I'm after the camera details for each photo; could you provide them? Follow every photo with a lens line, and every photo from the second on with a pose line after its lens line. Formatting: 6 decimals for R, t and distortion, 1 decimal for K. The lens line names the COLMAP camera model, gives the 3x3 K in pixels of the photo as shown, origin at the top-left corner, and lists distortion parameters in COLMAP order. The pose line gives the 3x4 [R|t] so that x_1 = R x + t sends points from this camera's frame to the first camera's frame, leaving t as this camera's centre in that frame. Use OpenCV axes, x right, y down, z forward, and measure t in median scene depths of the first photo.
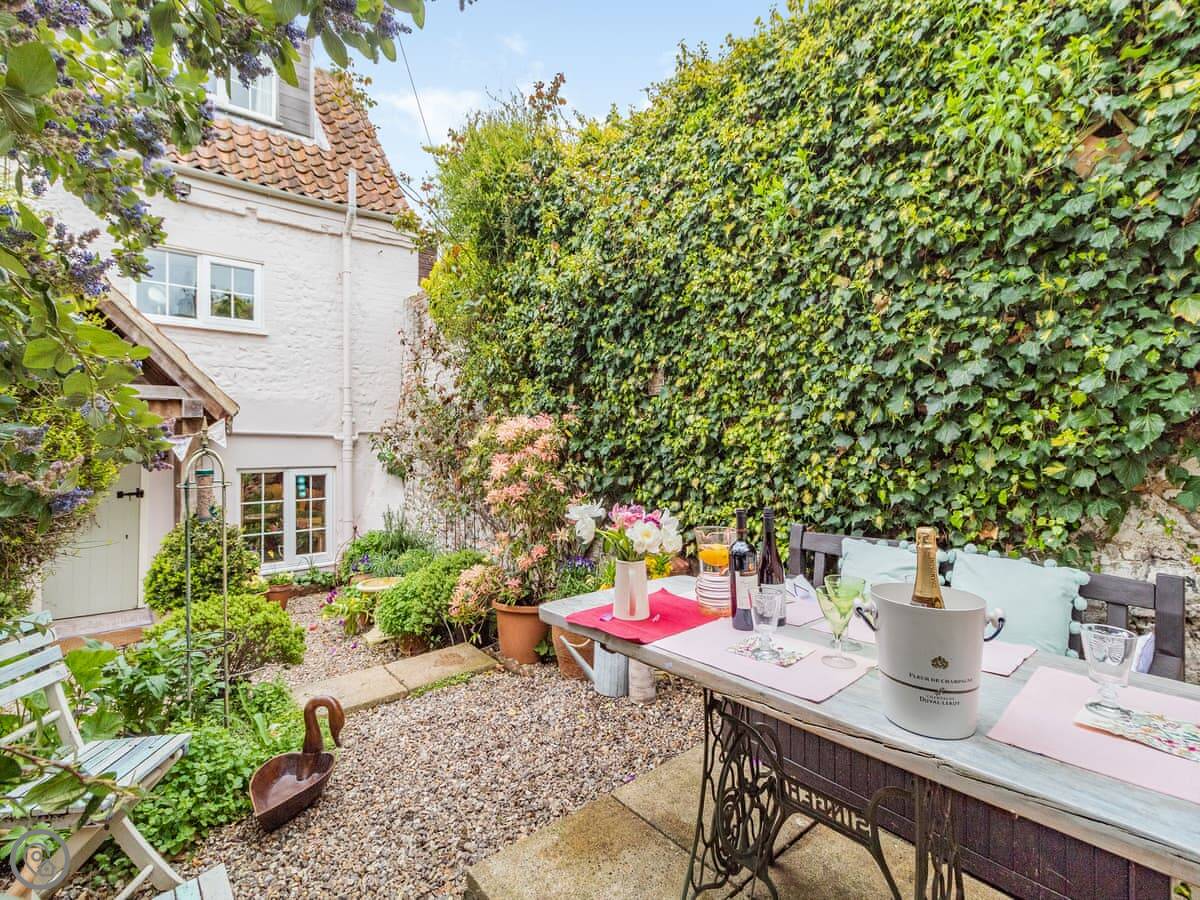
lens RADIAL K [[552.1, 0, 598.7], [0, 552.1, 446.5], [0, 0, 1]] dist [-0.005817, 0.001986]
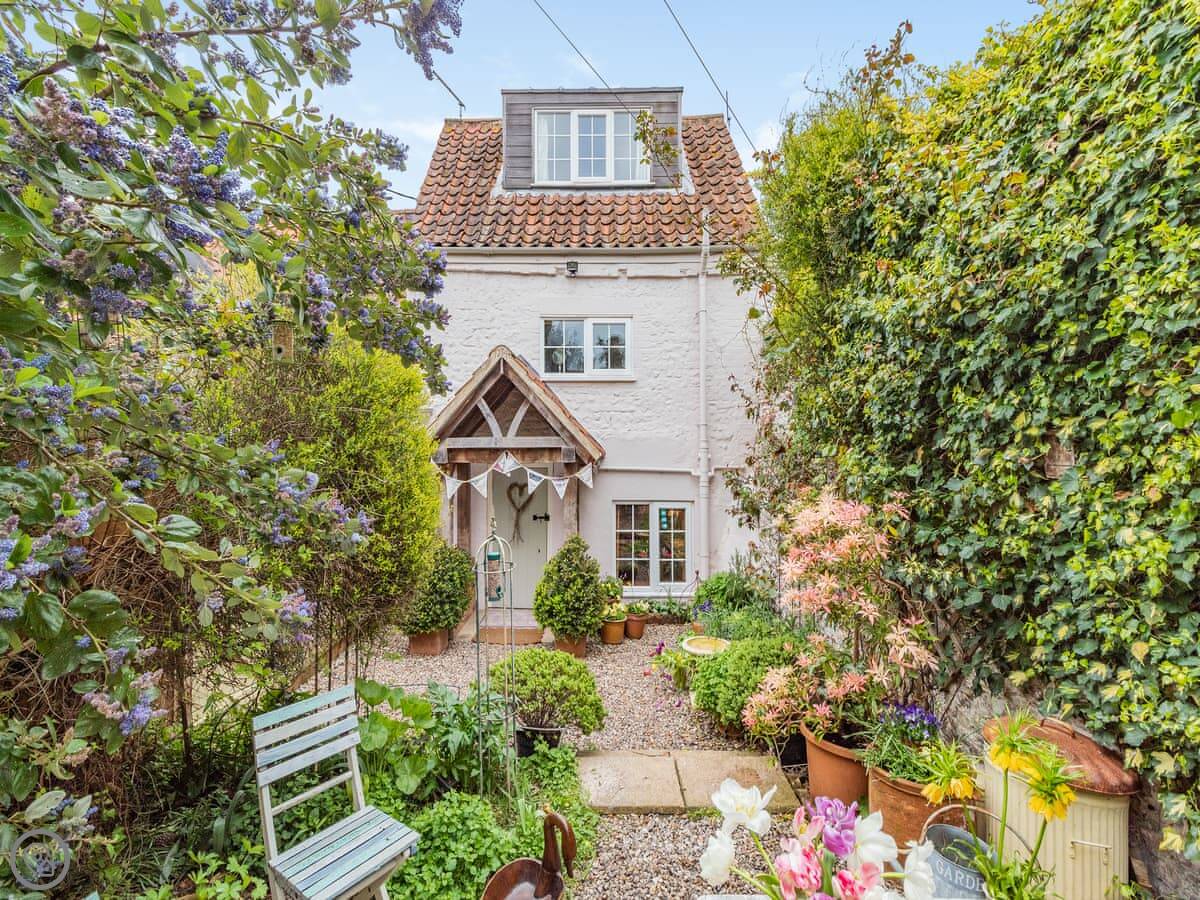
lens RADIAL K [[552.1, 0, 598.7], [0, 552.1, 446.5], [0, 0, 1]] dist [-0.005817, 0.001986]
pose [[0.760466, 0.004946, -0.649359, 0.111341], [-0.010248, 0.999938, -0.004386, -0.120900], [0.649297, 0.009990, 0.760470, 0.213069]]
